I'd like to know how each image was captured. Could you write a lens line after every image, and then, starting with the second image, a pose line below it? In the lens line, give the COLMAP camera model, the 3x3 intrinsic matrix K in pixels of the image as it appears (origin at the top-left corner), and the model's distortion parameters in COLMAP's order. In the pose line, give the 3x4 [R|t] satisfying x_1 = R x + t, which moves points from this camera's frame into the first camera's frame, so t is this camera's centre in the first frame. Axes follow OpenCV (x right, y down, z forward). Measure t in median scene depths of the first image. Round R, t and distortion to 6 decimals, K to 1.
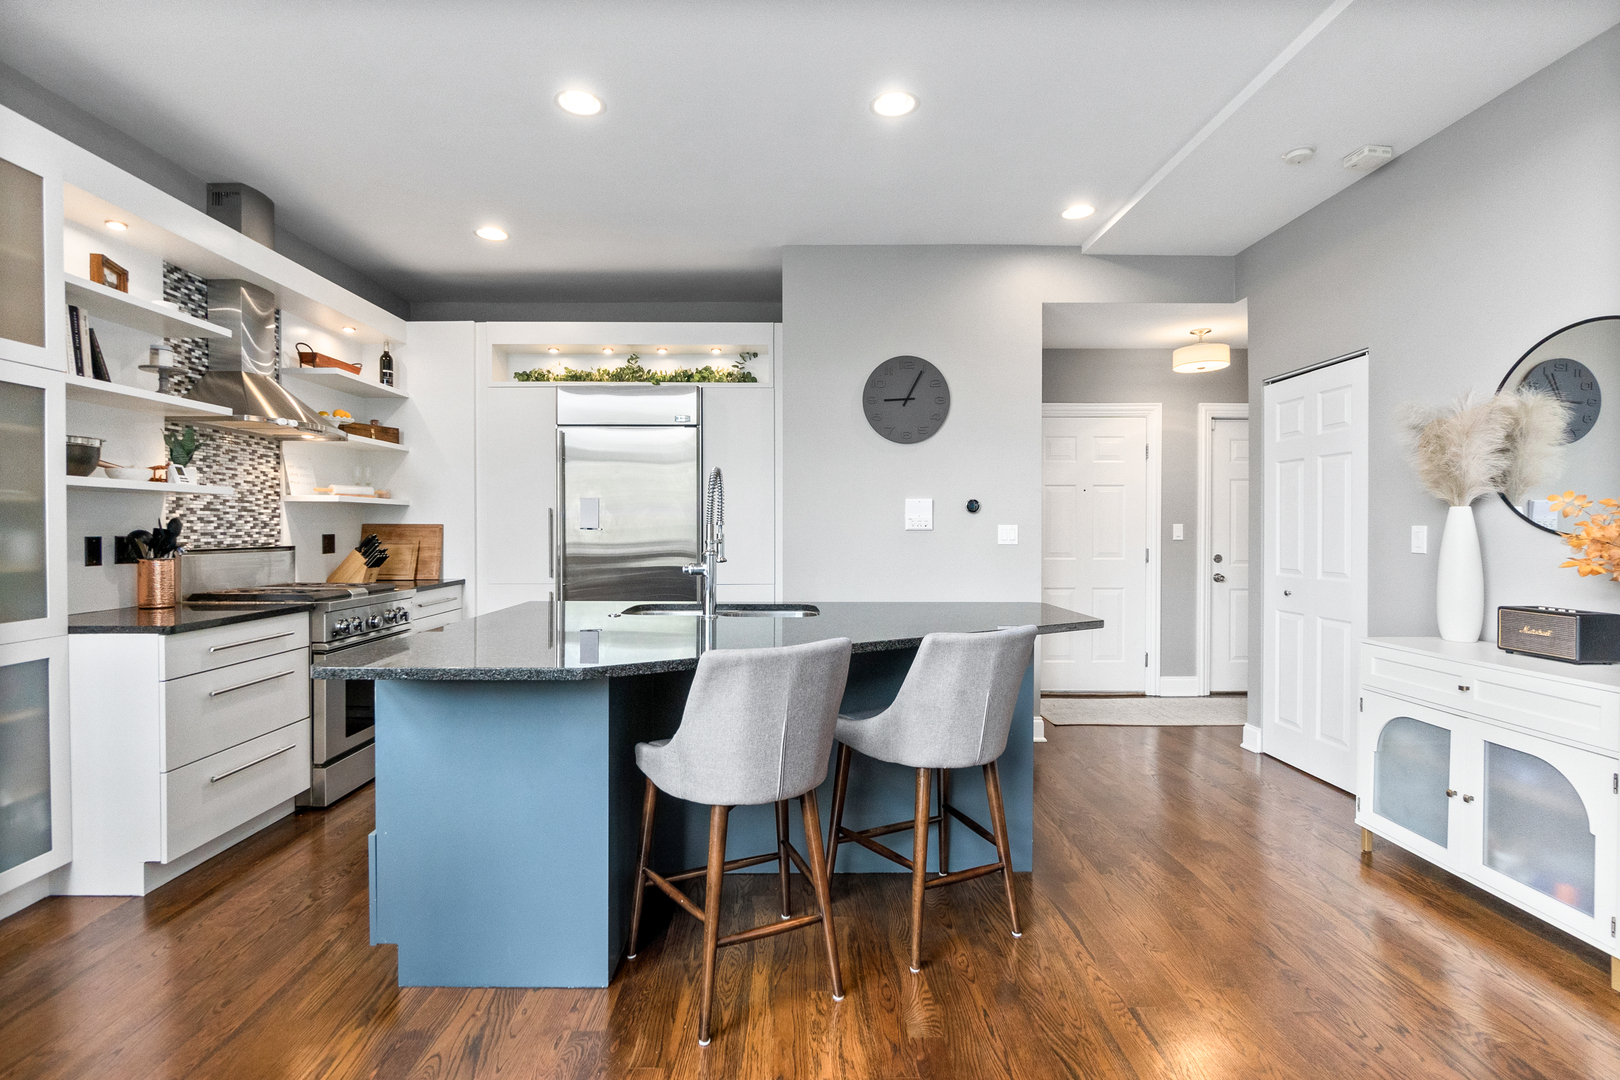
lens RADIAL K [[740.2, 0, 784.3], [0, 740.2, 535.8], [0, 0, 1]] dist [-0.024812, 0.000484]
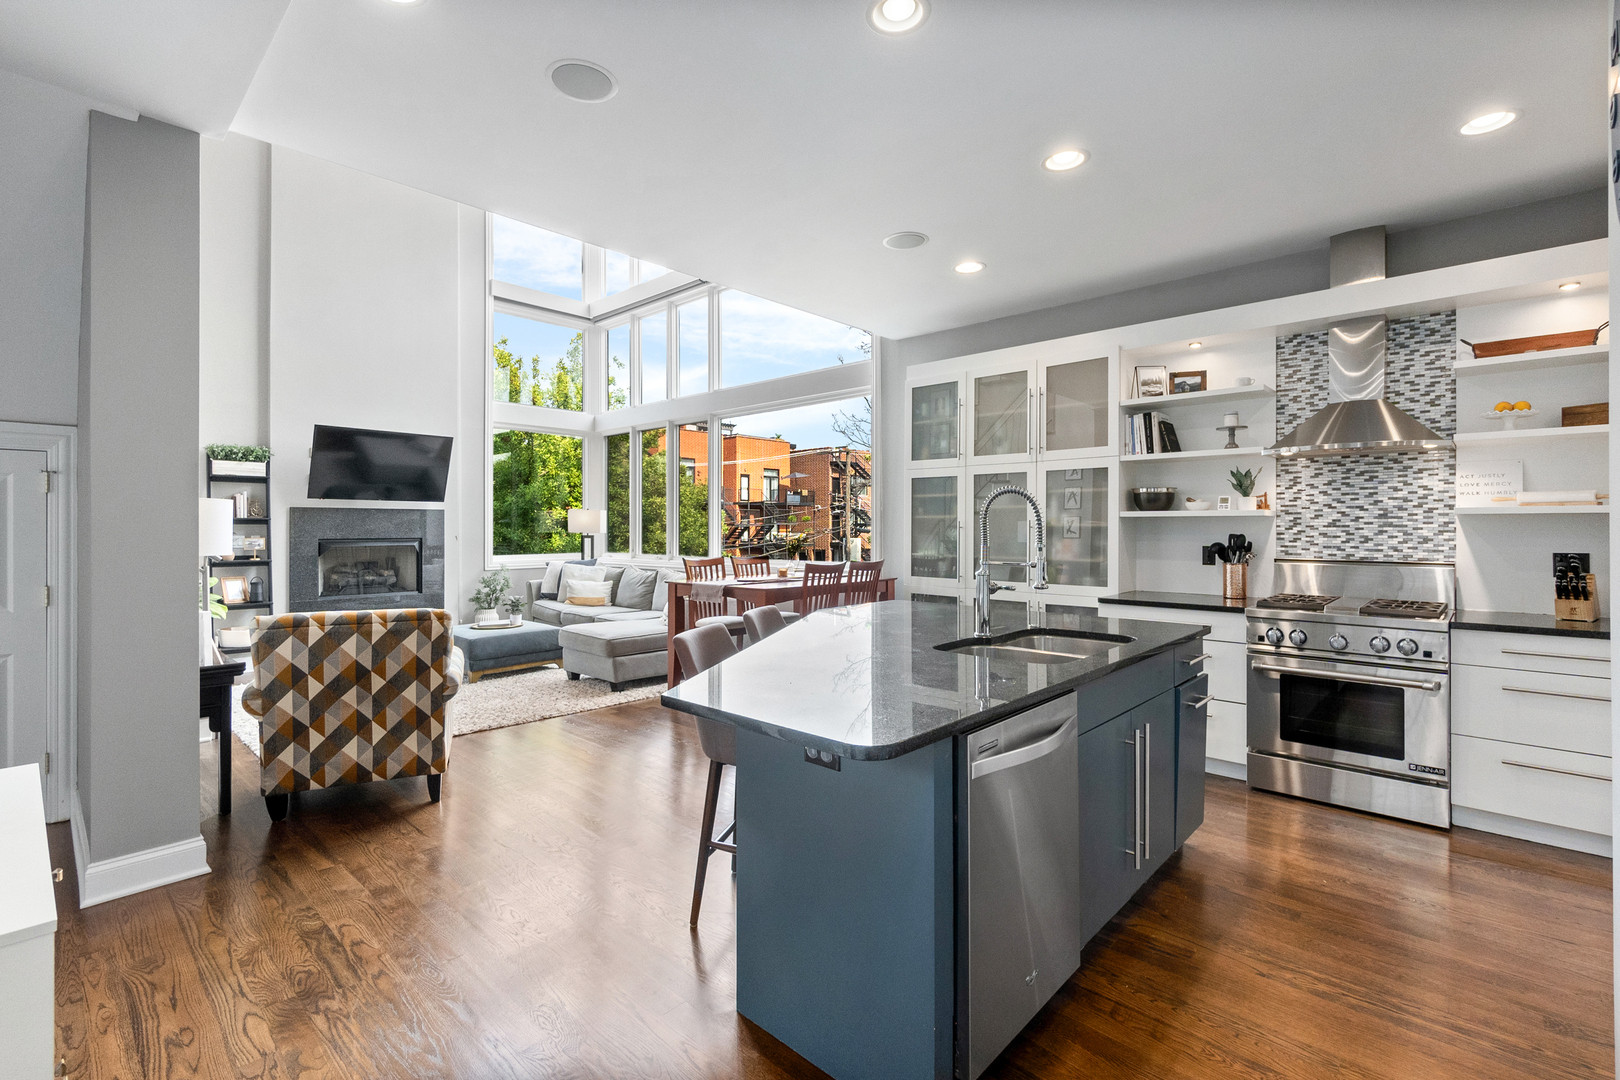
lens RADIAL K [[698.4, 0, 807.8], [0, 698.4, 529.1], [0, 0, 1]] dist [-0.026216, 0.000594]
pose [[-0.681783, 0.002774, -0.731550, 0.527161], [-0.007742, 0.999909, 0.011008, -0.033357], [0.731514, 0.013169, -0.681699, 1.023408]]
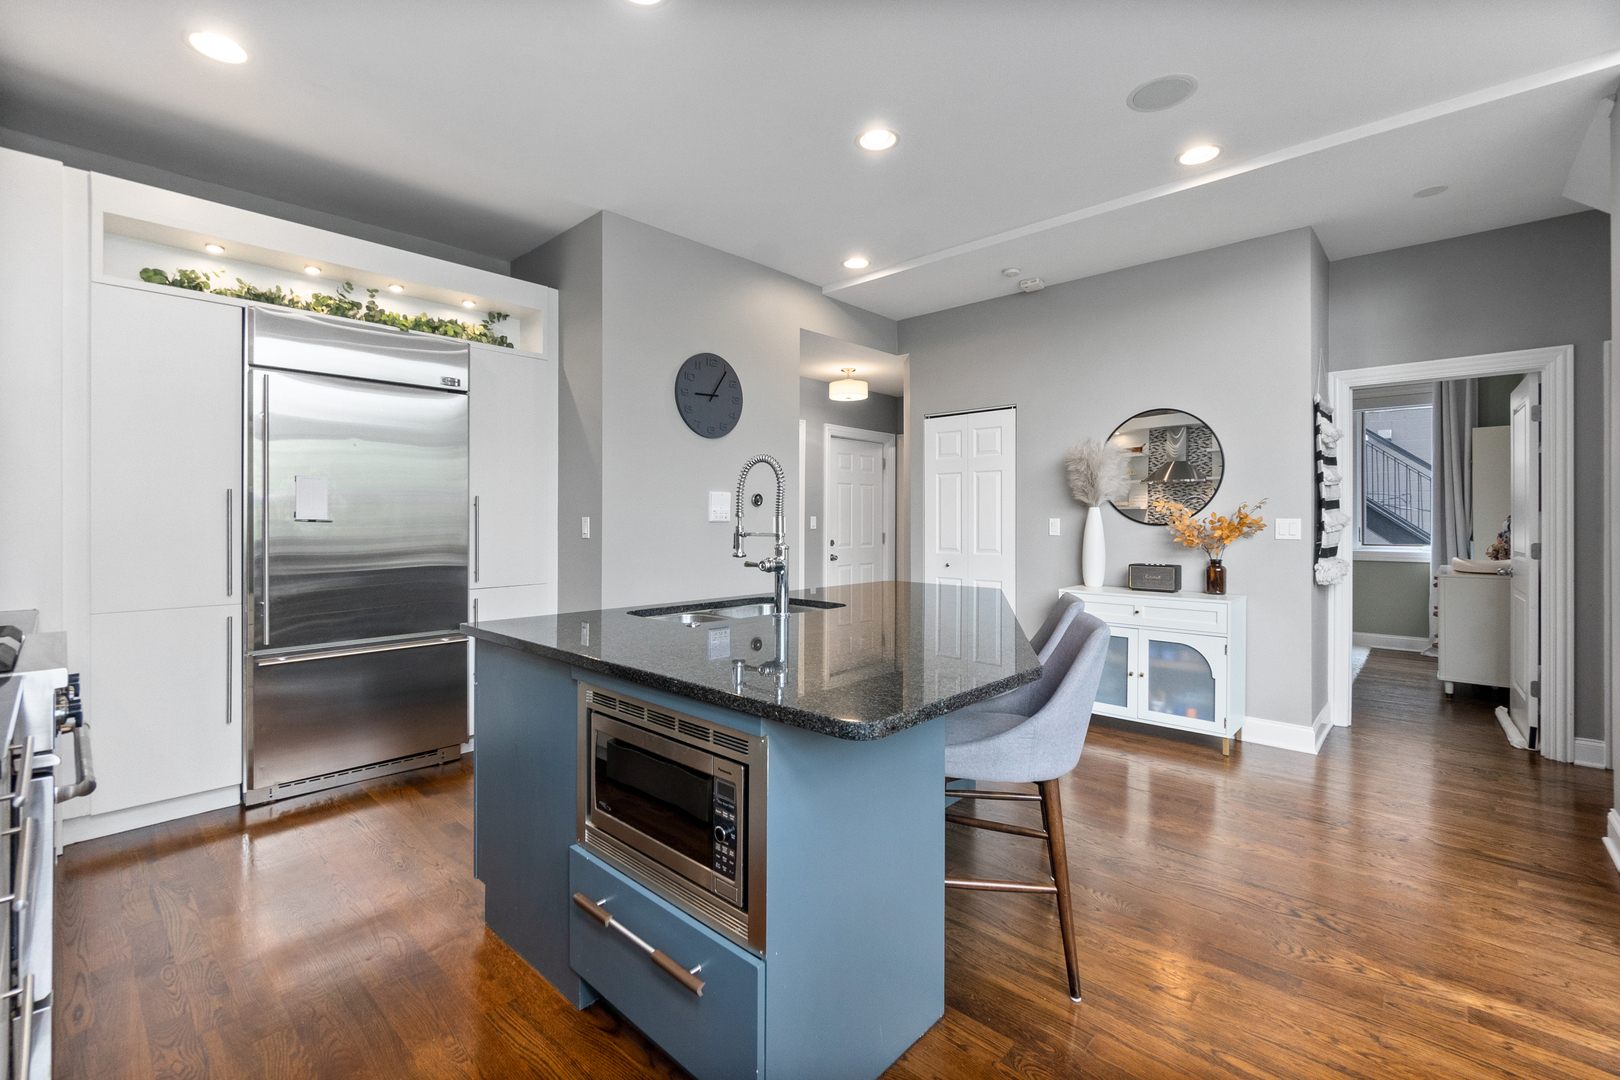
lens RADIAL K [[698.4, 0, 796.8], [0, 698.4, 516.1], [0, 0, 1]] dist [-0.026216, 0.000594]
pose [[0.687381, 0.005022, 0.726280, -0.502696], [0.005285, 0.999915, -0.011916, -0.003377], [-0.726278, 0.012029, 0.687296, 0.262913]]
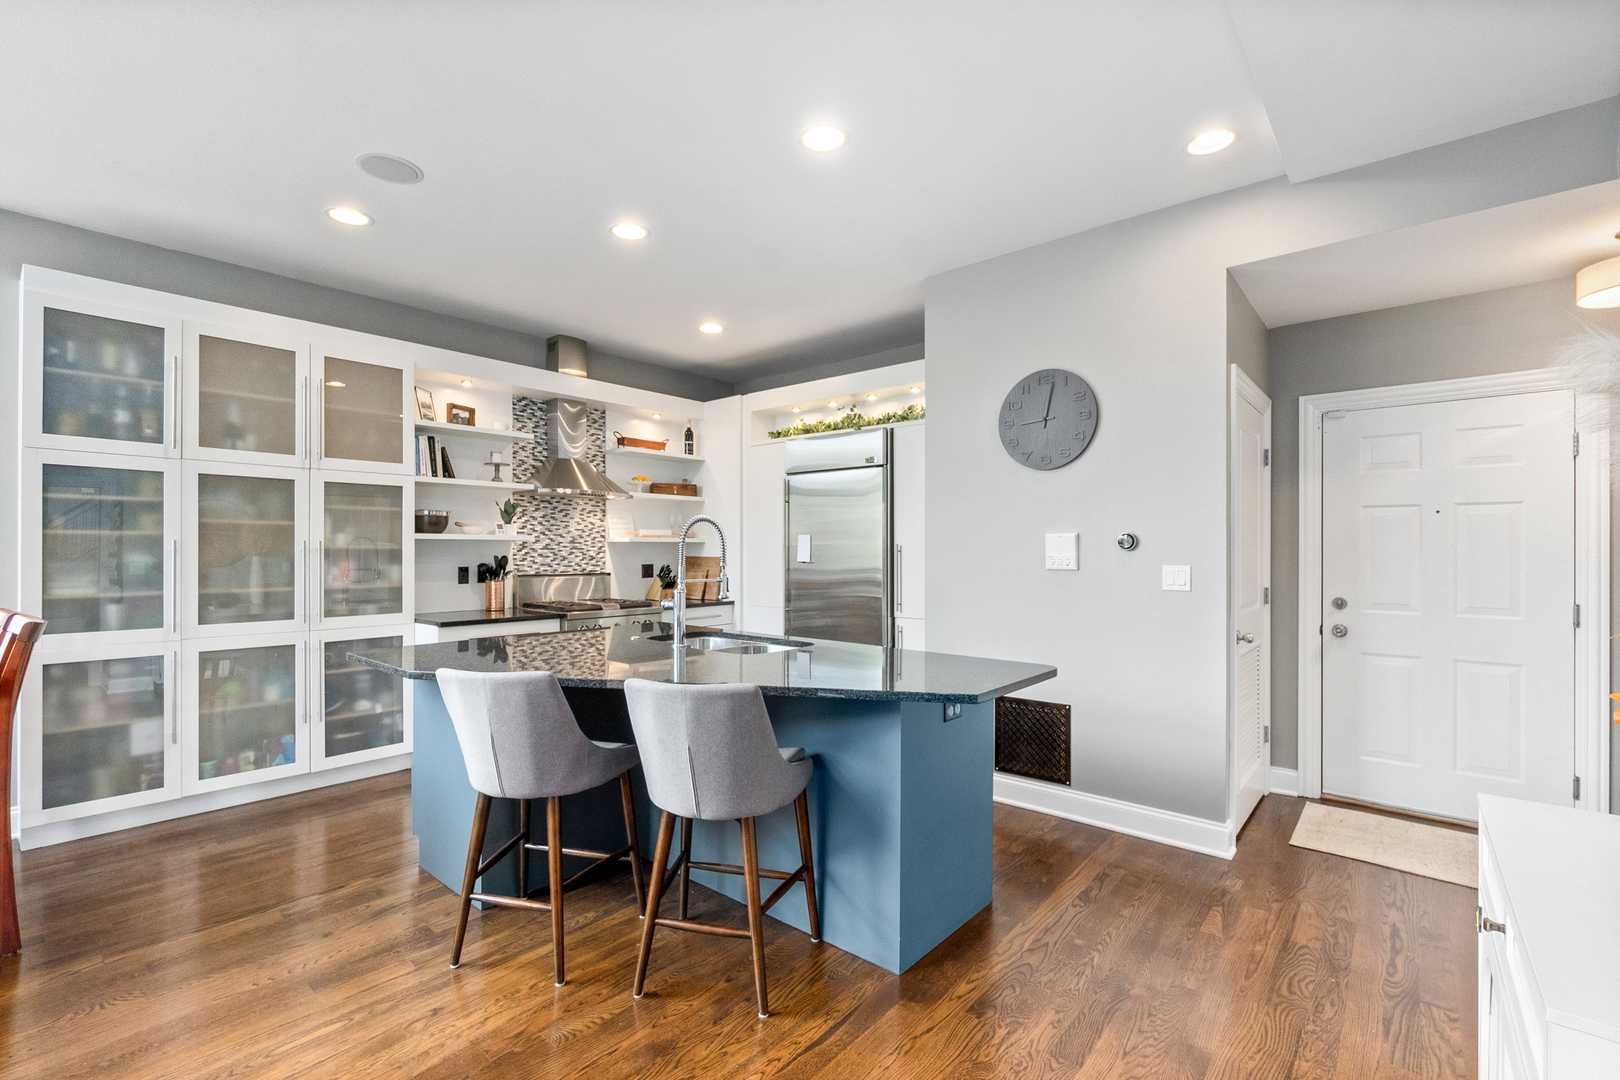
lens RADIAL K [[698.4, 0, 788.4], [0, 698.4, 551.9], [0, 0, 1]] dist [-0.026216, 0.000594]
pose [[0.751451, 0.002908, -0.659782, 0.519267], [-0.009068, 0.999941, -0.005921, -0.022910], [0.659726, 0.010433, 0.751433, 0.203901]]
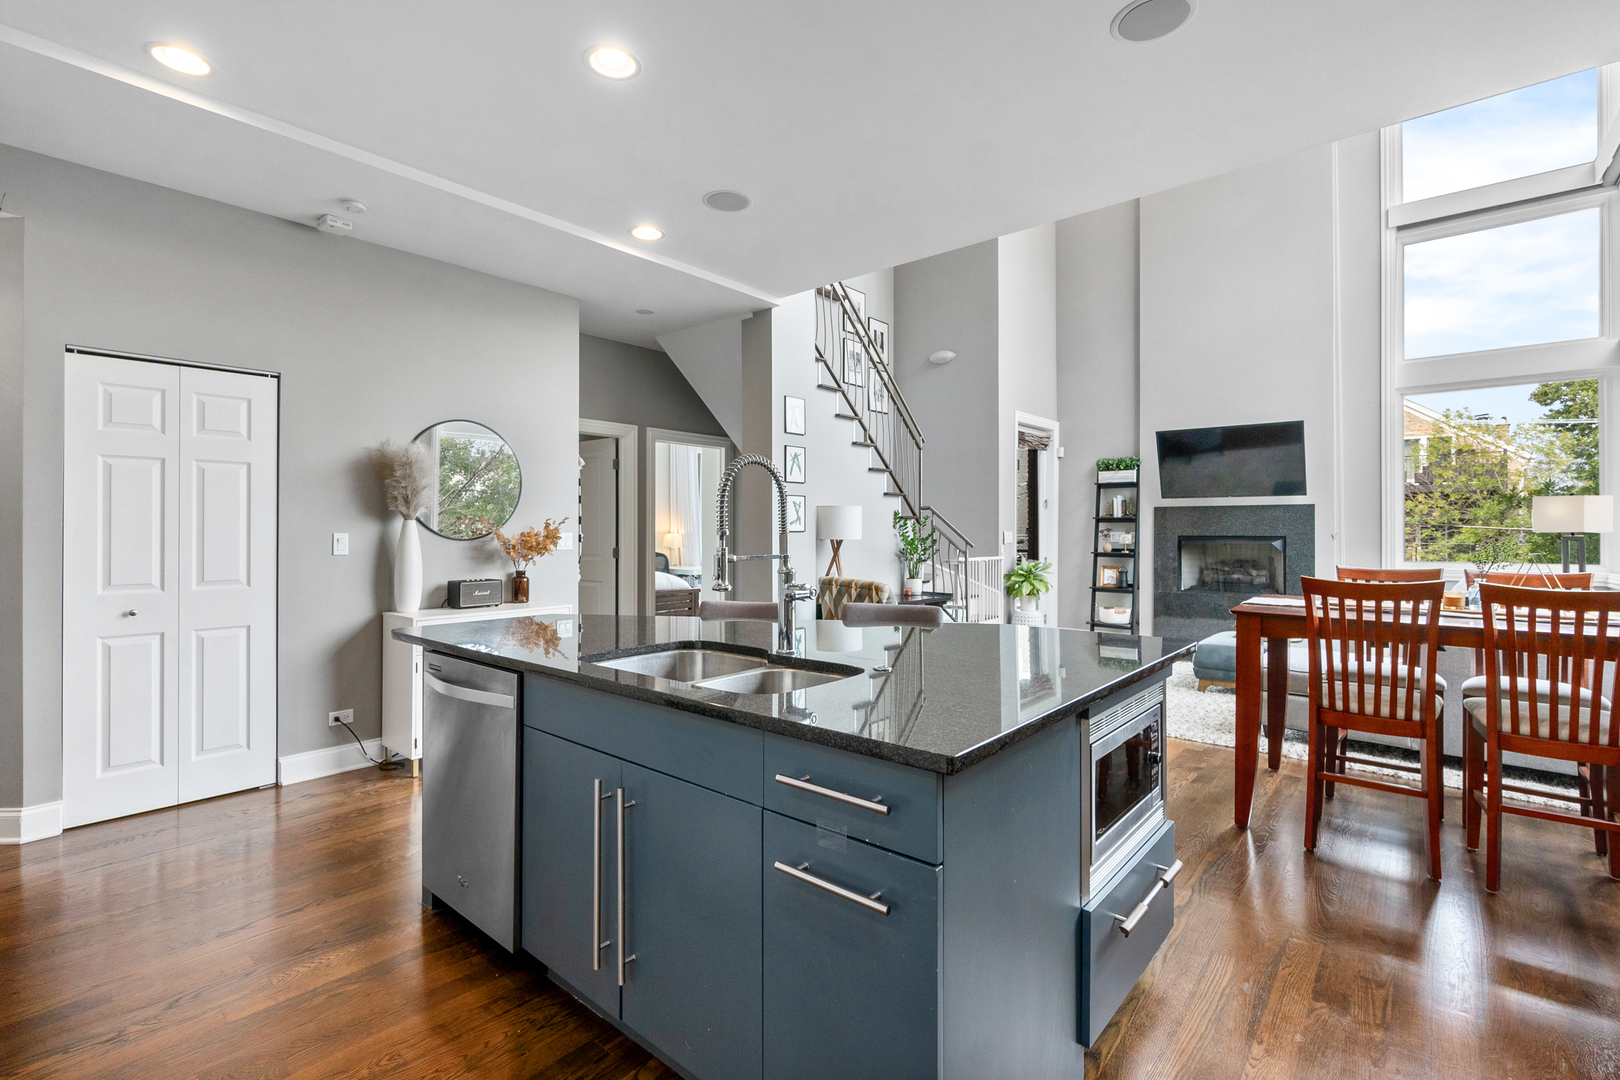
lens RADIAL K [[698.4, 0, 784.3], [0, 698.4, 528.1], [0, 0, 1]] dist [-0.026216, 0.000594]
pose [[-0.748265, 0.004608, 0.663384, -0.393478], [0.009147, 0.999952, 0.003372, -0.015742], [-0.663337, 0.008591, -0.748272, 1.054810]]
